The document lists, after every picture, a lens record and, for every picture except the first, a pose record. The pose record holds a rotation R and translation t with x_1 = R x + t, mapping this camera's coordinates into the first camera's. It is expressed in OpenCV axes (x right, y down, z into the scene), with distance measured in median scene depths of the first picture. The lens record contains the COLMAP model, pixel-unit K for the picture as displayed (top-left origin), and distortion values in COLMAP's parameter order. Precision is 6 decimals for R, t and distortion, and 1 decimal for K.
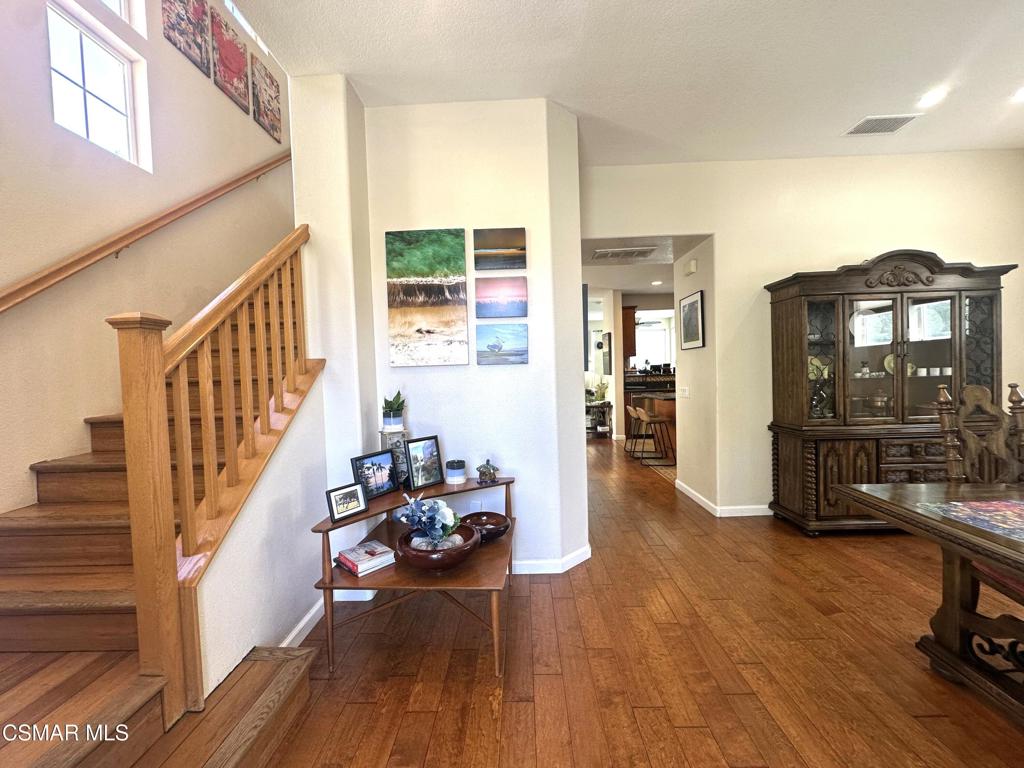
lens RADIAL K [[409.2, 0, 511.9], [0, 409.2, 383.4], [0, 0, 1]] dist [-0.001436, -0.000076]
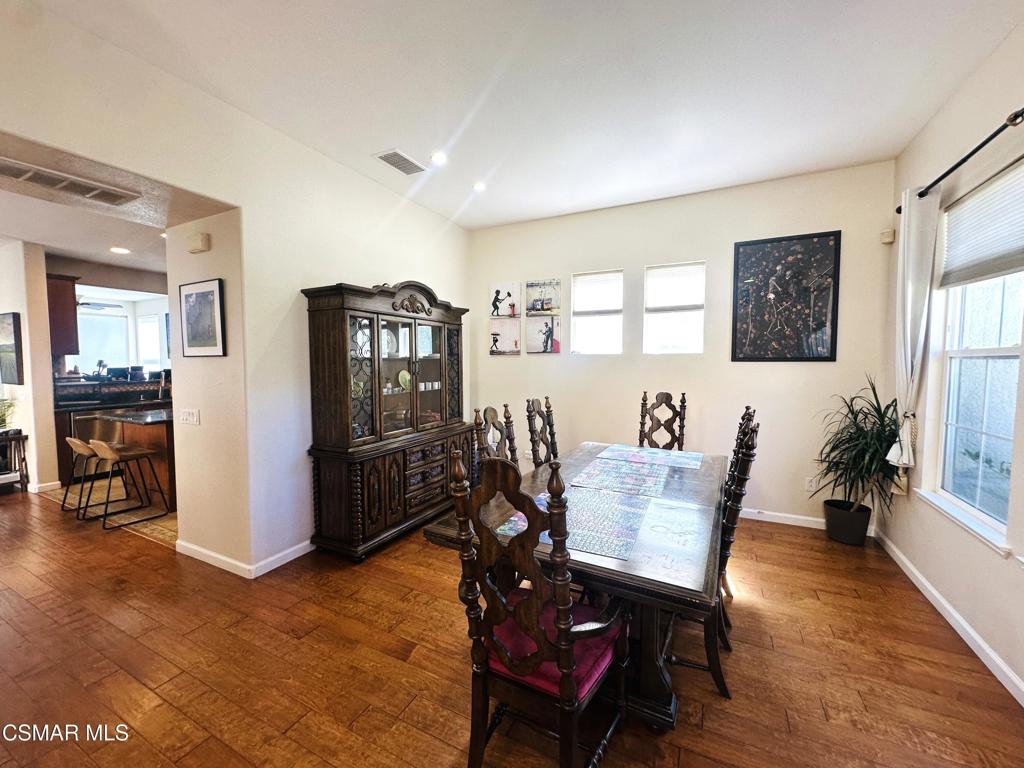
lens RADIAL K [[409.2, 0, 514.5], [0, 409.2, 384.2], [0, 0, 1]] dist [-0.001436, -0.000076]
pose [[0.426386, -0.016935, 0.904383, 0.027116], [0.013535, 0.999832, 0.012341, -0.045454], [-0.904440, 0.006979, 0.426543, 0.240864]]
